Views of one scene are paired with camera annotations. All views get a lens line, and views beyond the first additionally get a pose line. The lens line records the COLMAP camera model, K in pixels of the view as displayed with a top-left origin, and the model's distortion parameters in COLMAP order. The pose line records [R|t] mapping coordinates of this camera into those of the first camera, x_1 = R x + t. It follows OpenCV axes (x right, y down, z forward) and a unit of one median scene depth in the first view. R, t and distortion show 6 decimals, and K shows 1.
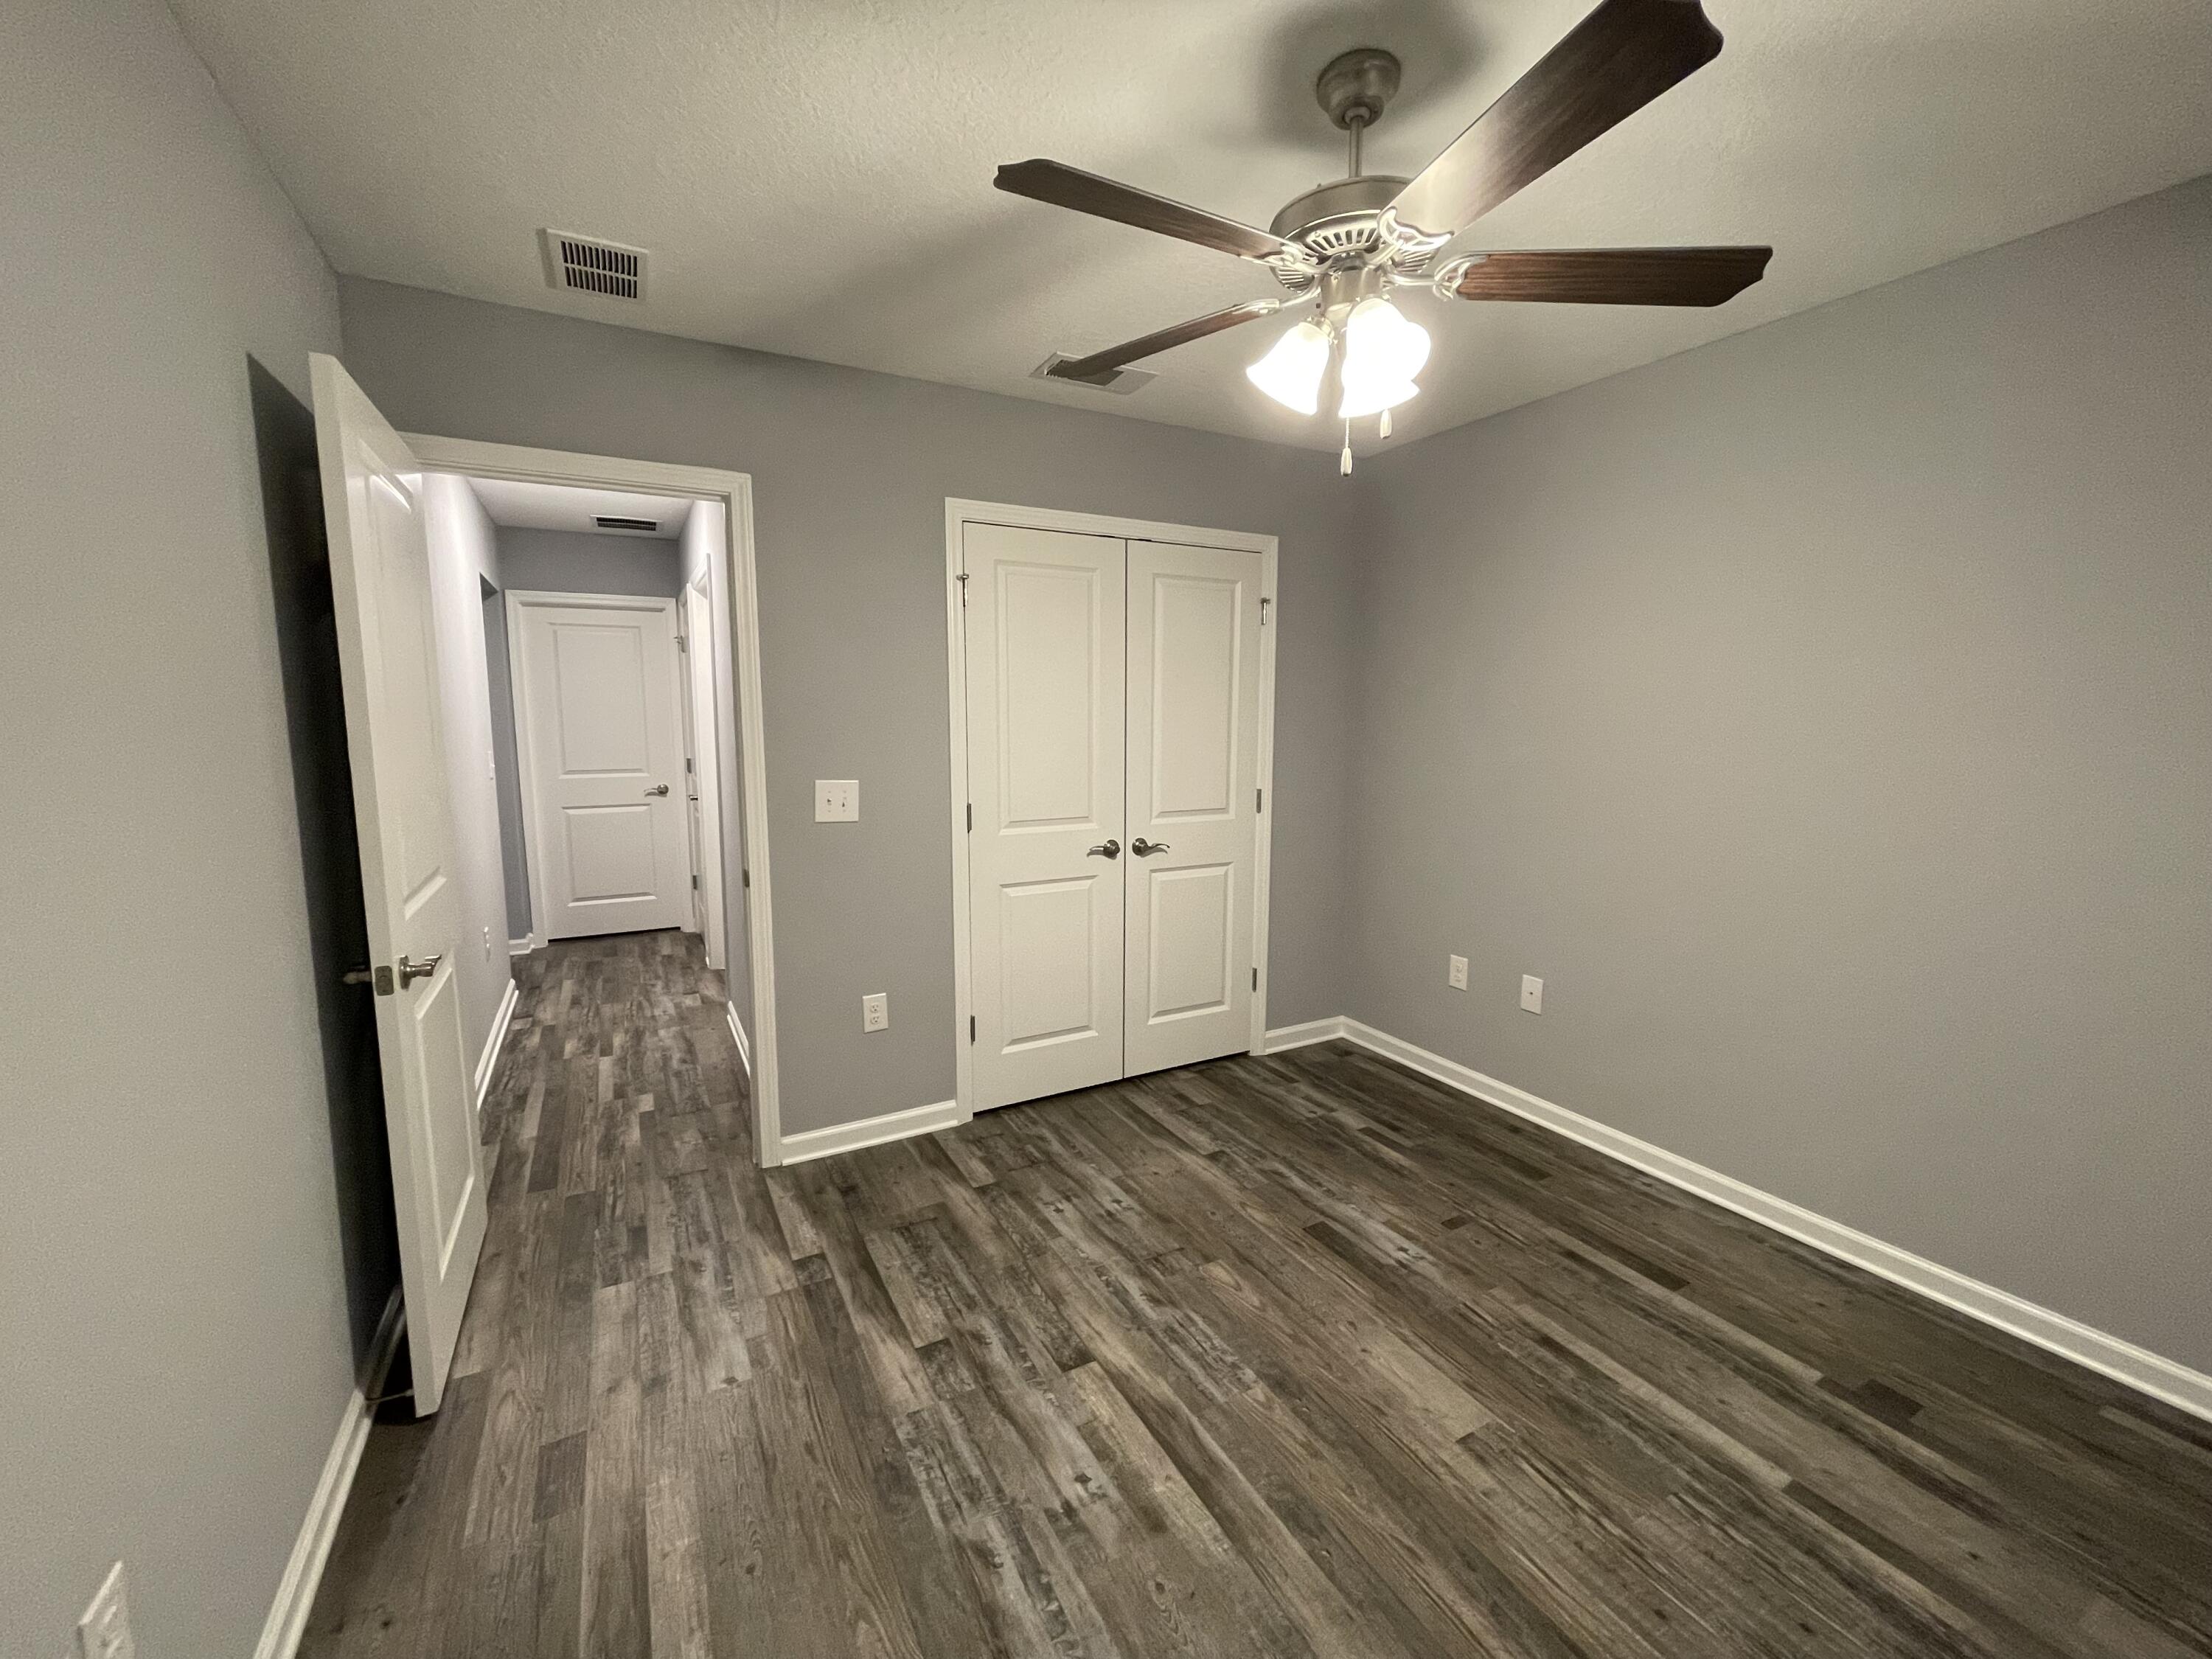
lens RADIAL K [[896.7, 0, 1096.9], [0, 896.7, 835.7], [0, 0, 1]] dist [-0.003029, 0.003509]
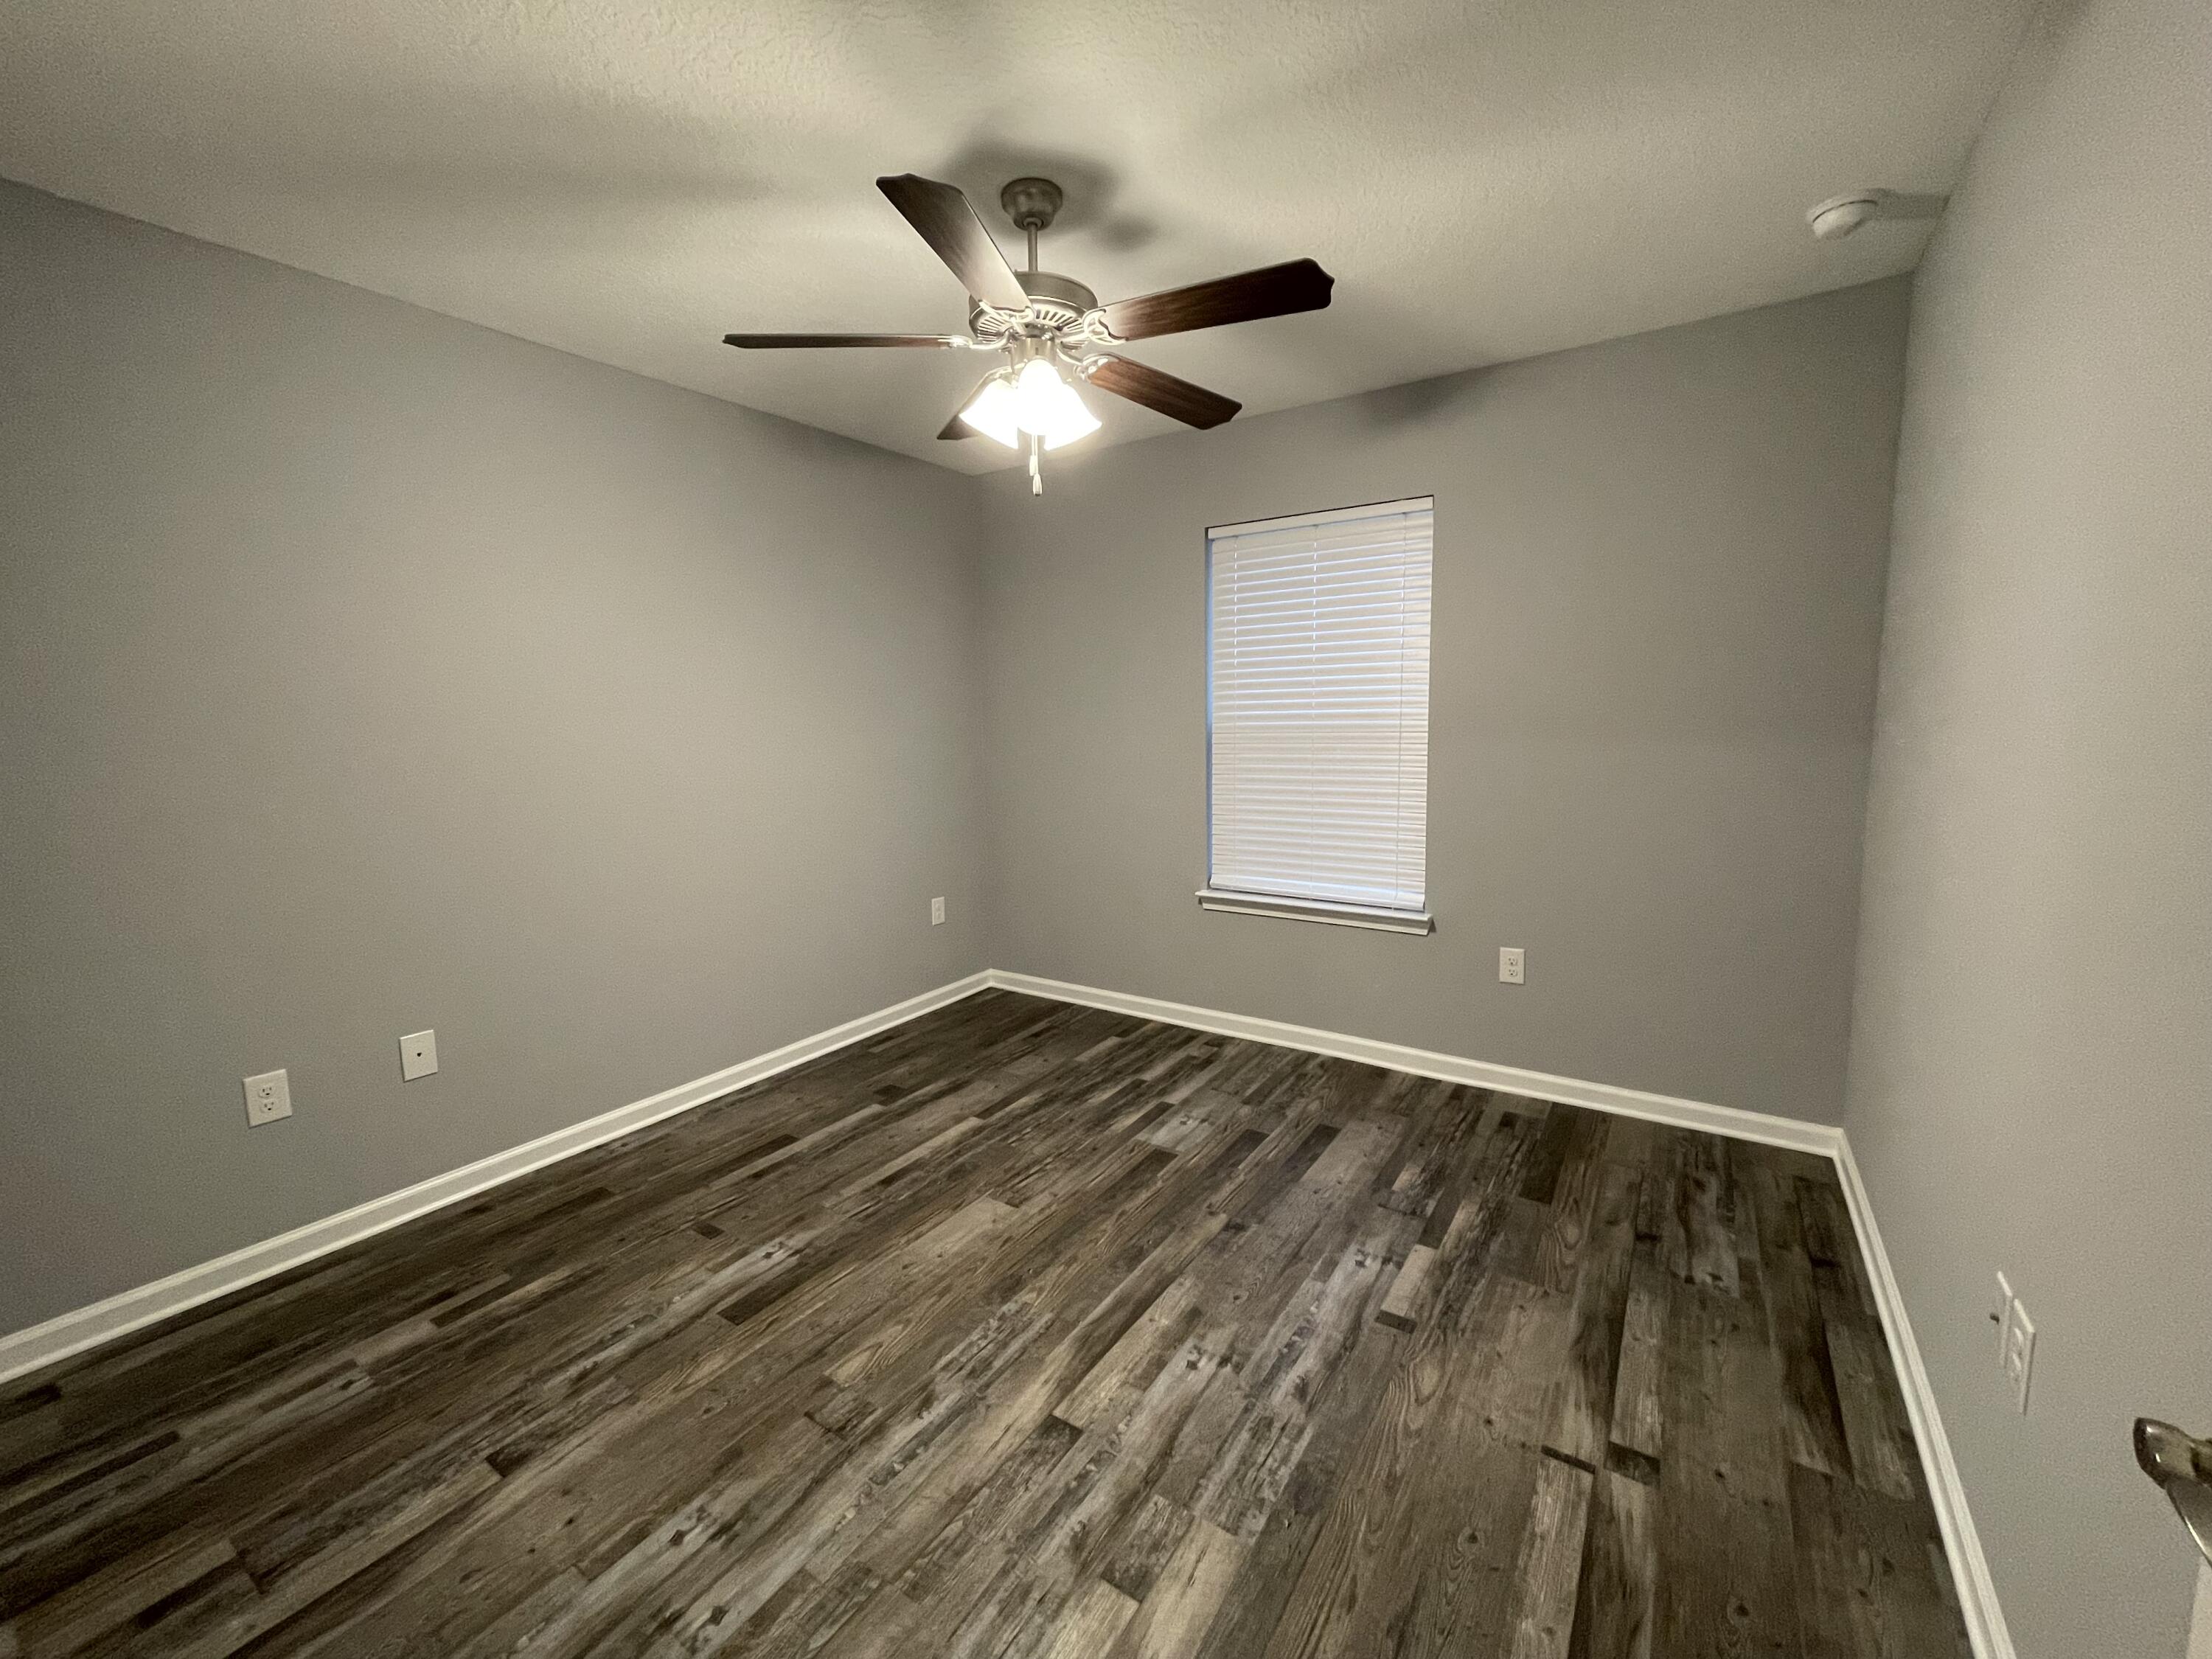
lens RADIAL K [[896.7, 0, 1102.8], [0, 896.7, 843.2], [0, 0, 1]] dist [-0.003029, 0.003509]
pose [[-0.468906, -0.118209, 0.875302, -0.717701], [0.140045, 0.968517, 0.205821, -0.125562], [-0.872075, 0.219092, -0.437589, 1.204473]]
